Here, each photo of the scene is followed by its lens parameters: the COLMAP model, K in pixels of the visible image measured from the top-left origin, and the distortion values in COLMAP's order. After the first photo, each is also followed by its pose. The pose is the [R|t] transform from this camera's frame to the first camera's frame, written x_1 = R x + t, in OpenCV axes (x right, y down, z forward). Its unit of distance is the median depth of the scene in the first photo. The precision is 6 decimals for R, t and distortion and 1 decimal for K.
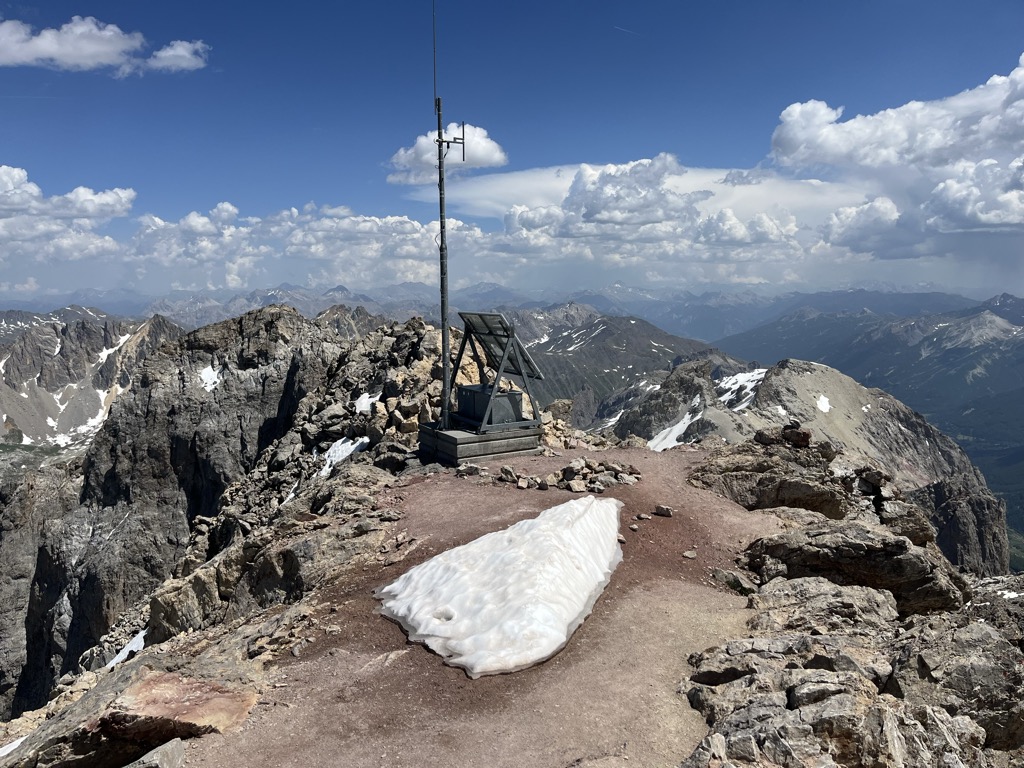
lens RADIAL K [[799.6, 0, 512.0], [0, 799.6, 384.0], [0, 0, 1]] dist [0.001138, -0.002133]
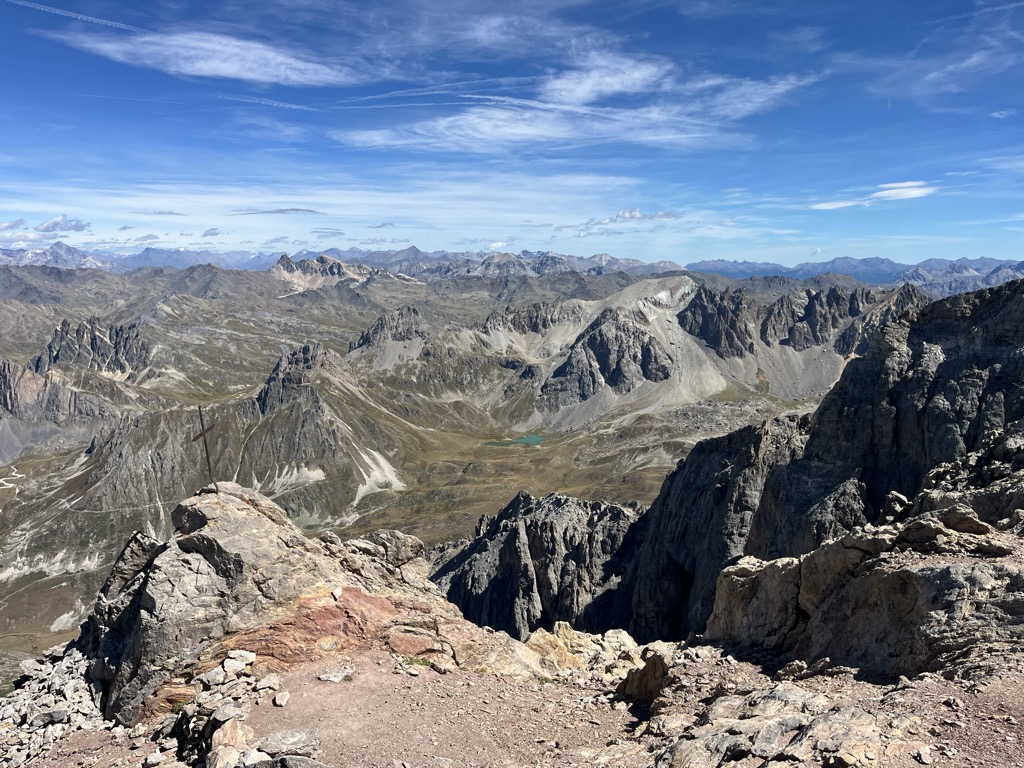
lens RADIAL K [[767.9, 0, 512.0], [0, 767.9, 384.0], [0, 0, 1]] dist [0.022884, 0.000803]
pose [[0.626515, 0.138939, -0.766926, -0.027794], [-0.110554, 0.989876, 0.089015, 0.026586], [0.771529, 0.029018, 0.635532, 0.190361]]
